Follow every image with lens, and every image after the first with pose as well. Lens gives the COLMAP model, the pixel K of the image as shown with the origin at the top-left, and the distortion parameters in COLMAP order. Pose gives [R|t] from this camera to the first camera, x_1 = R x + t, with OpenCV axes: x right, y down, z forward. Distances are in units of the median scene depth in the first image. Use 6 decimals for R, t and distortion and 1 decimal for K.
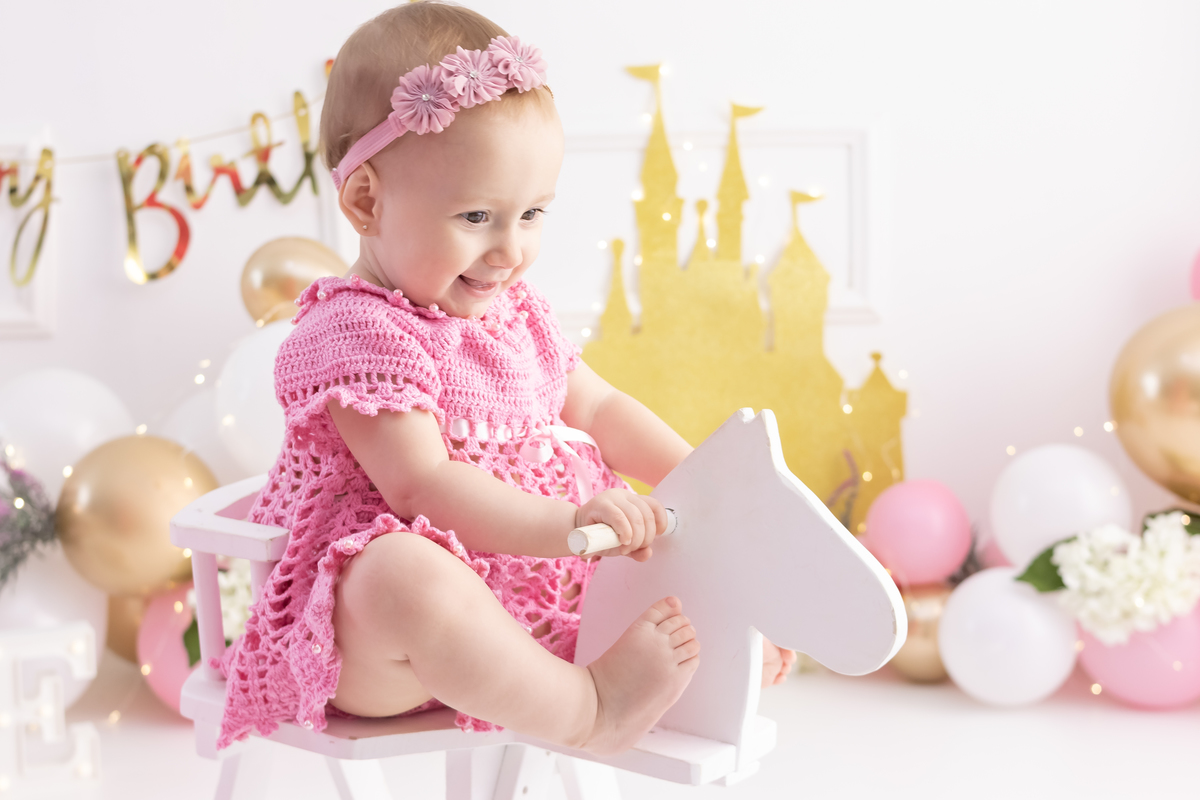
lens RADIAL K [[2017.1, 0, 595.8], [0, 2017.1, 370.4], [0, 0, 1]] dist [0.020940, 0.118249]
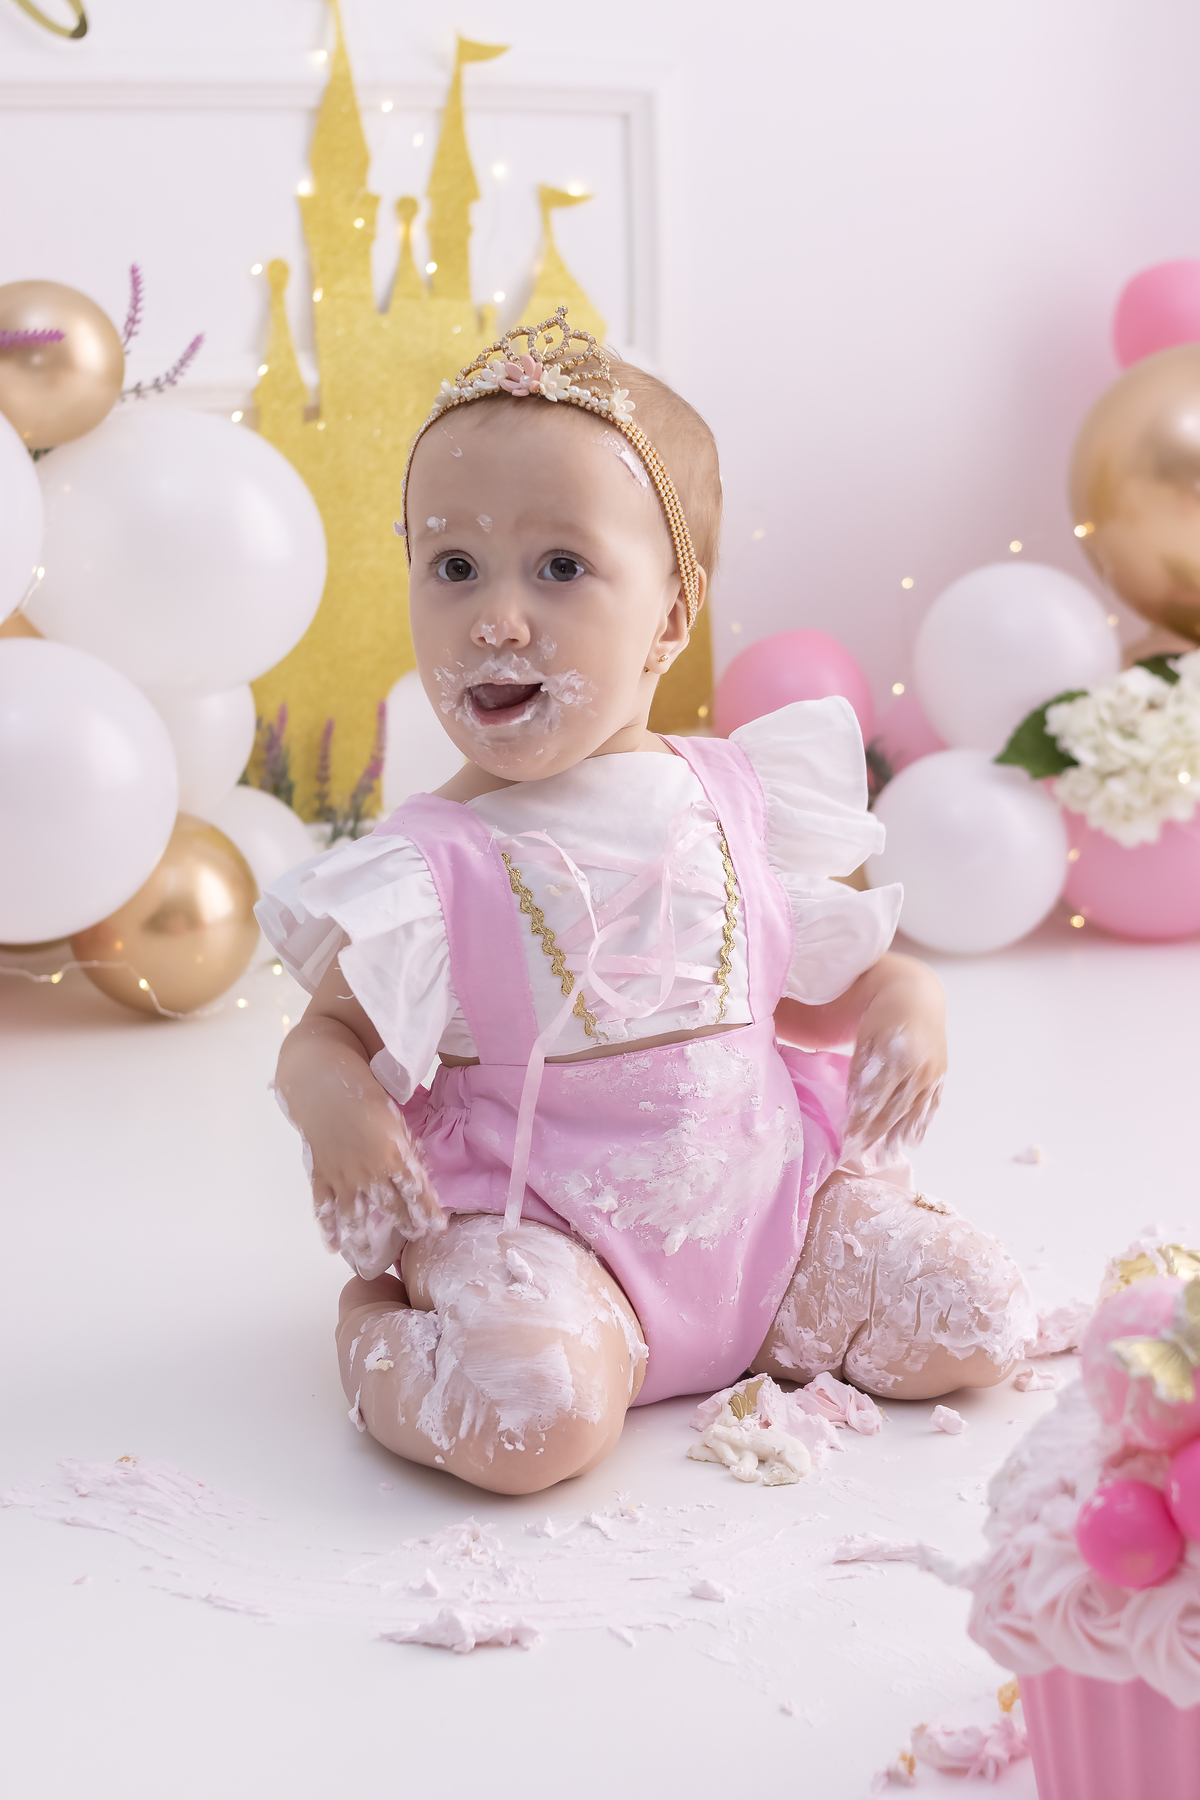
lens RADIAL K [[2988.8, 0, 605.0], [0, 2988.8, 949.8], [0, 0, 1]] dist [-0.025499, 0.004048]
pose [[0.923405, -0.072266, 0.376962, -0.251290], [0.039631, 0.994818, 0.093634, 0.060546], [-0.381775, -0.071522, 0.921484, 0.125746]]
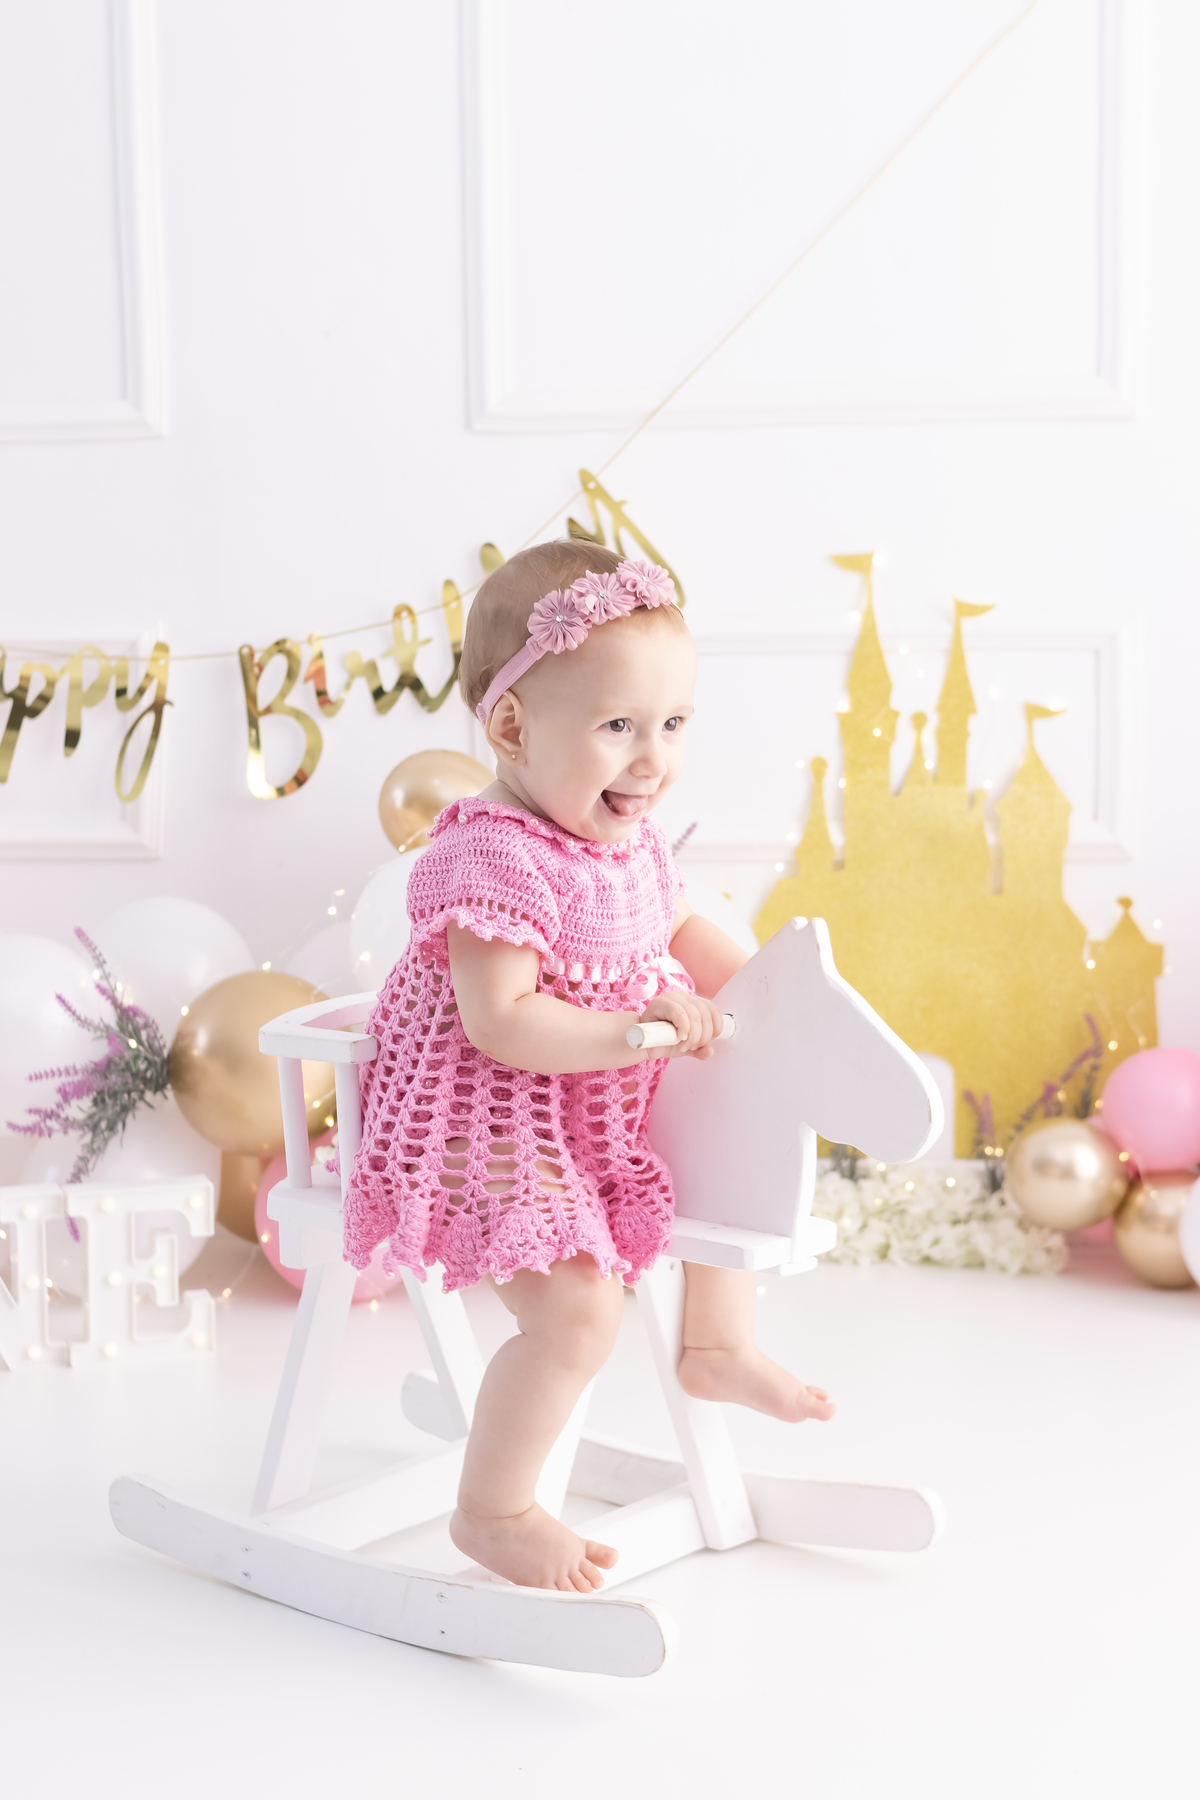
lens RADIAL K [[2830.9, 0, 603.2], [0, 2830.9, 909.2], [0, 0, 1]] dist [-0.009957, 0.006271]
pose [[0.995166, 0.019769, -0.096199, 0.036488], [-0.020688, 0.999749, -0.008560, 0.010576], [0.096006, 0.010509, 0.995325, -0.191707]]
